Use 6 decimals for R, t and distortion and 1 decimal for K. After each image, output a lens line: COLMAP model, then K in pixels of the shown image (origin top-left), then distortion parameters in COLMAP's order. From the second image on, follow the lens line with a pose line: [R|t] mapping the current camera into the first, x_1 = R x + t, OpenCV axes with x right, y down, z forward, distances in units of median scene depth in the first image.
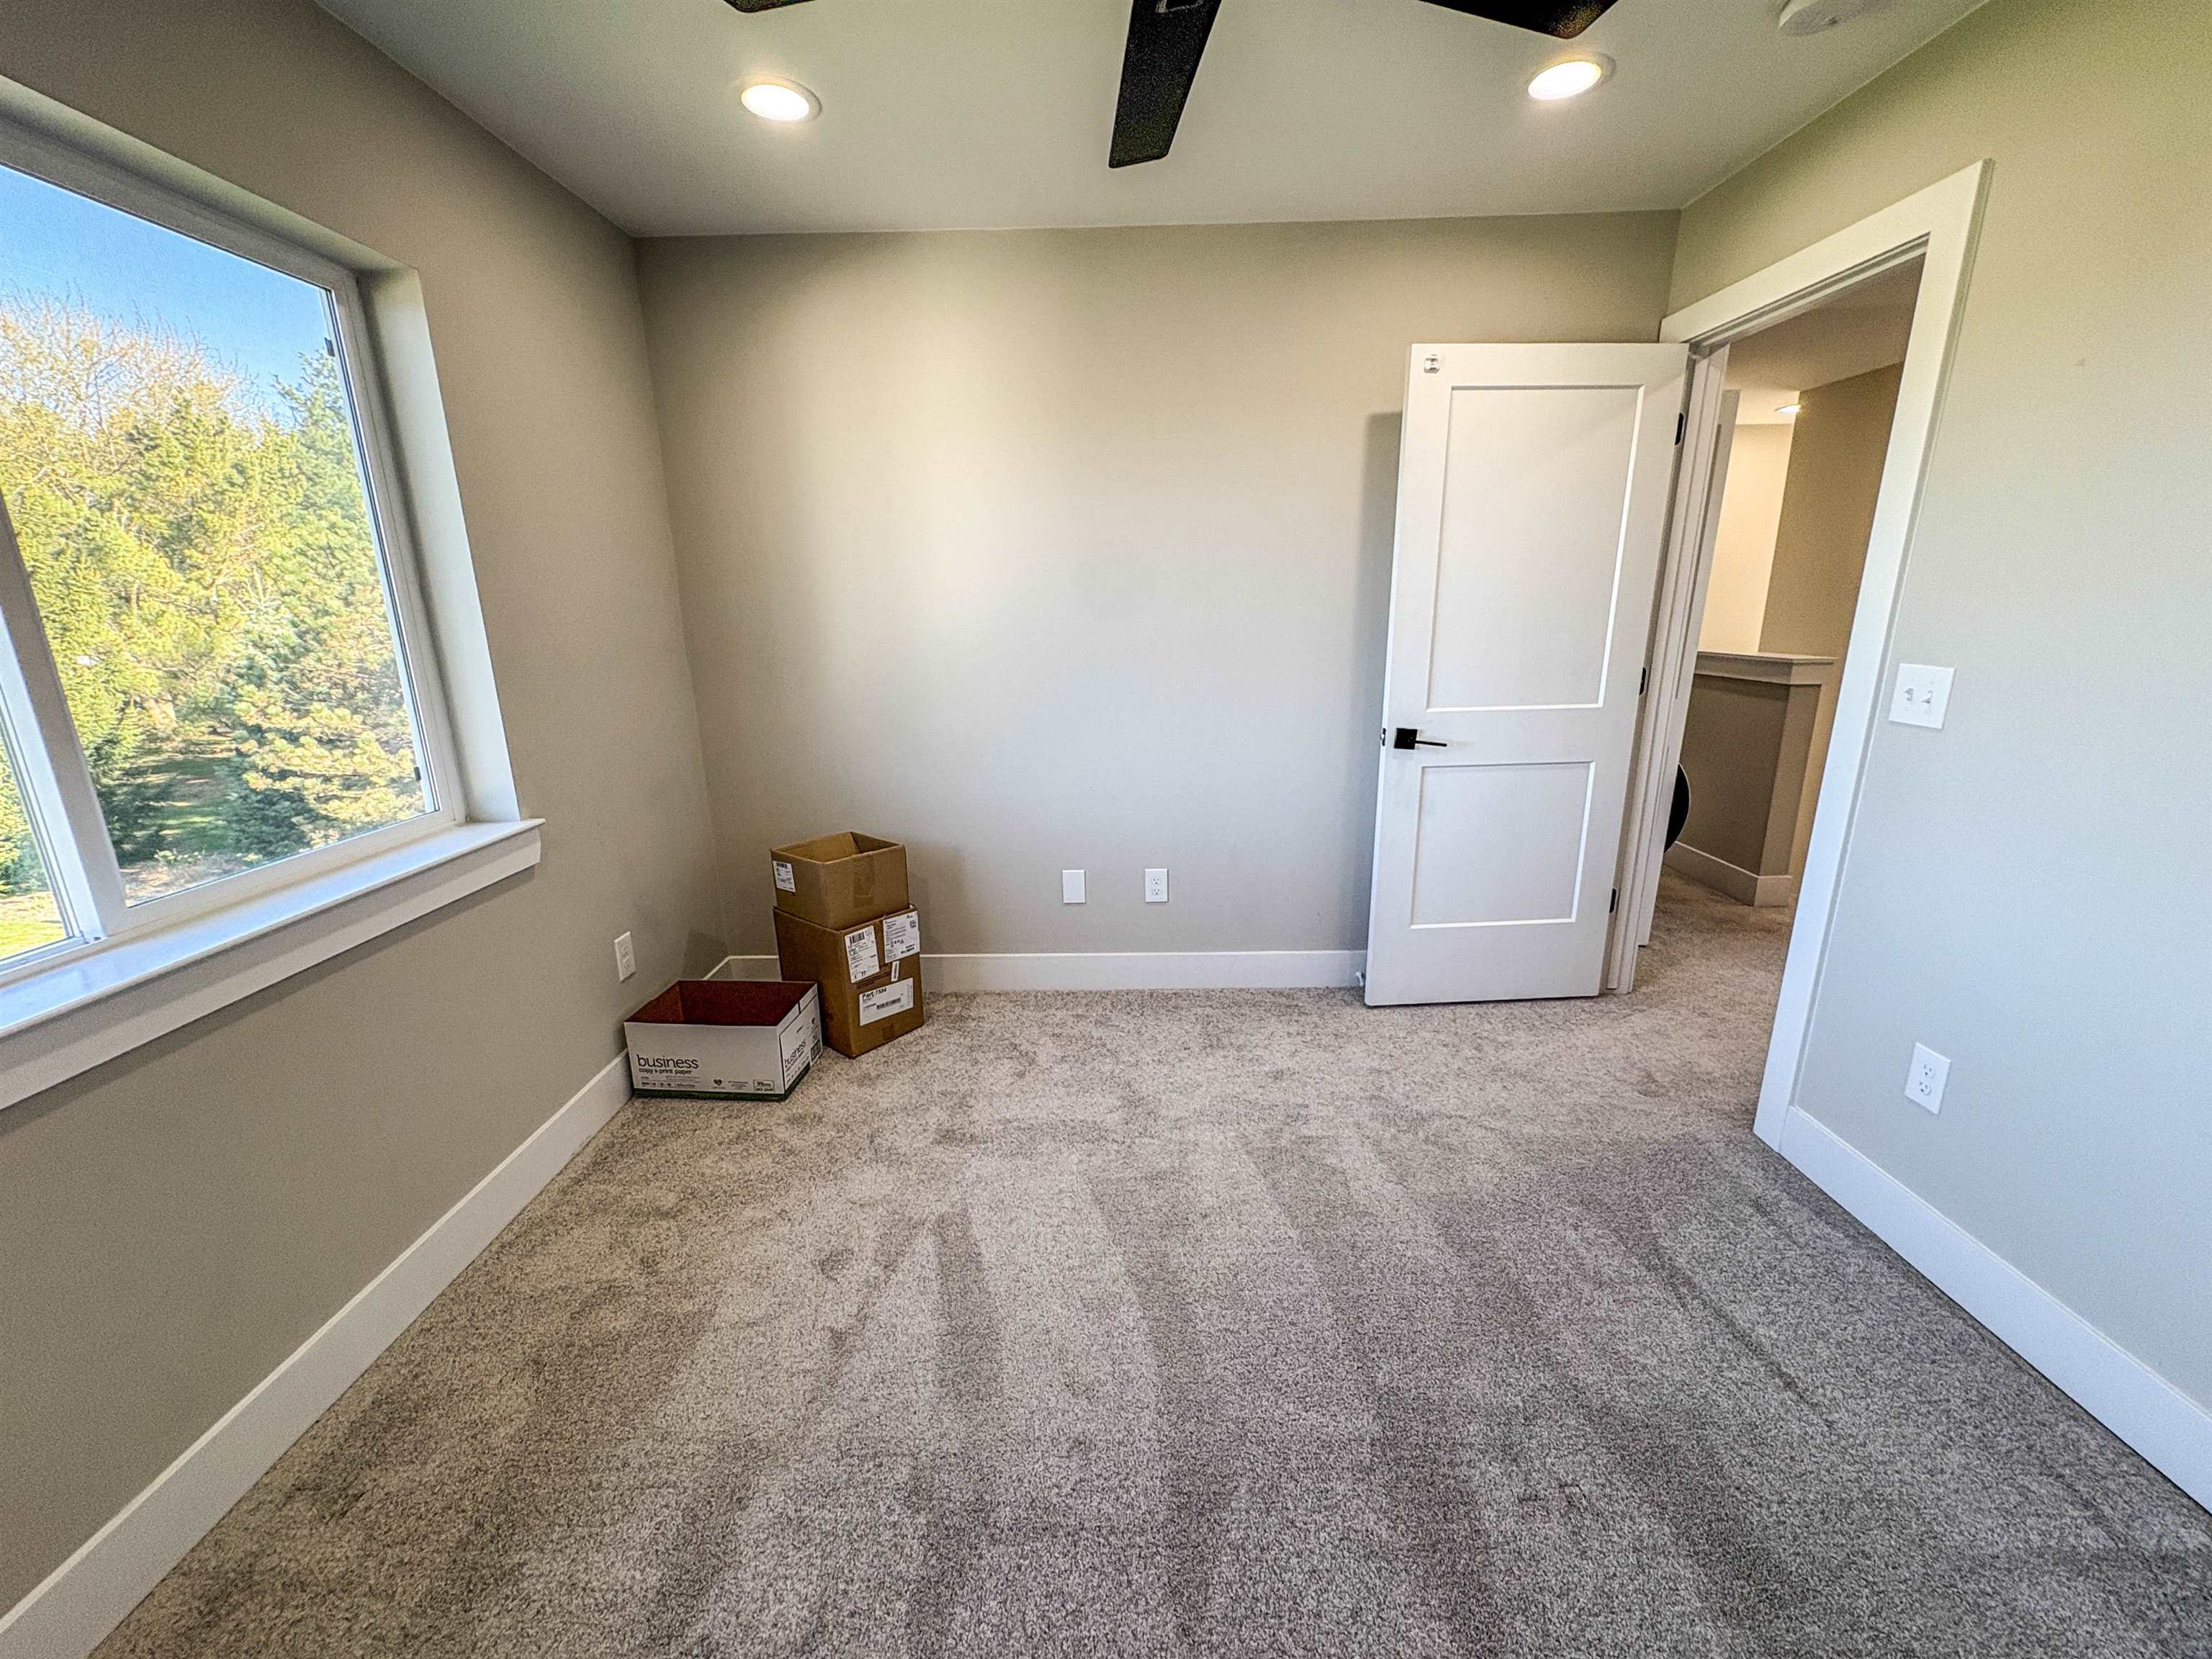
lens RADIAL K [[887.5, 0, 1102.2], [0, 887.5, 830.2], [0, 0, 1]] dist [-0.000113, -0.000079]
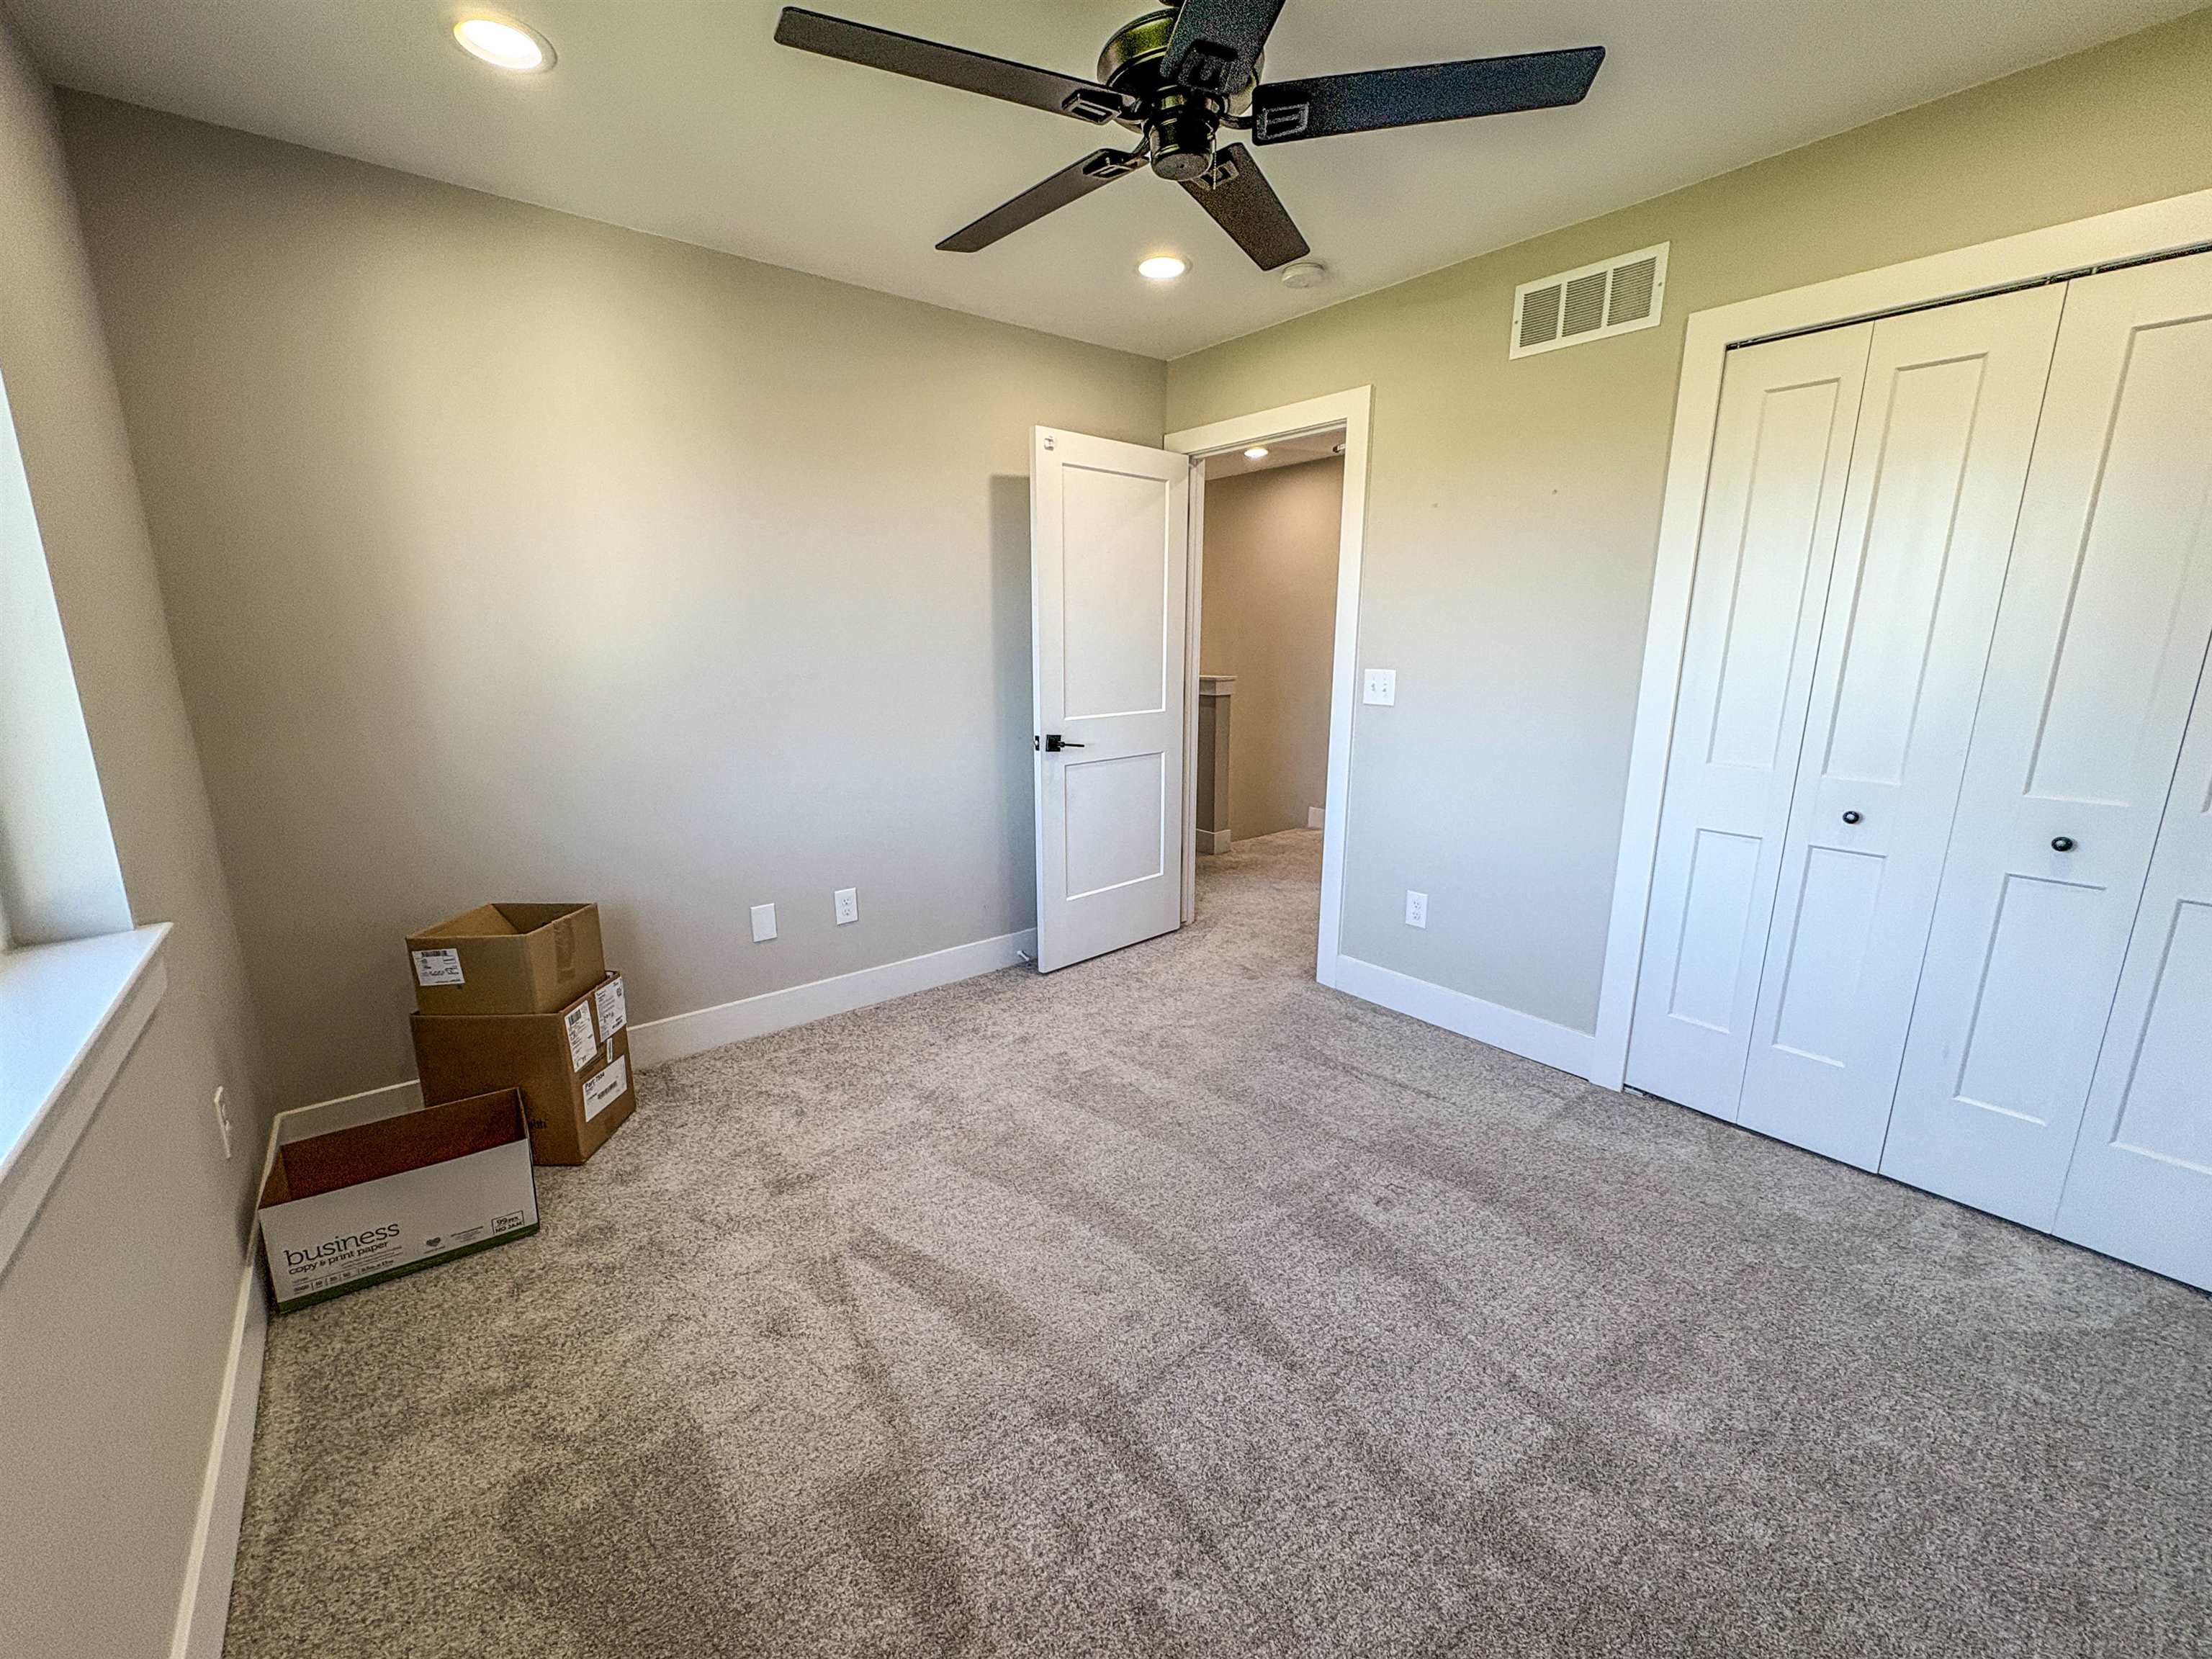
lens RADIAL K [[896.2, 0, 1106.0], [0, 896.2, 829.5], [0, 0, 1]] dist [-0.000900, 0.000054]
pose [[0.766796, -0.122516, 0.630091, -0.411237], [0.153213, 0.988177, 0.005689, 0.018428], [-0.623338, 0.092175, 0.776501, 0.015529]]
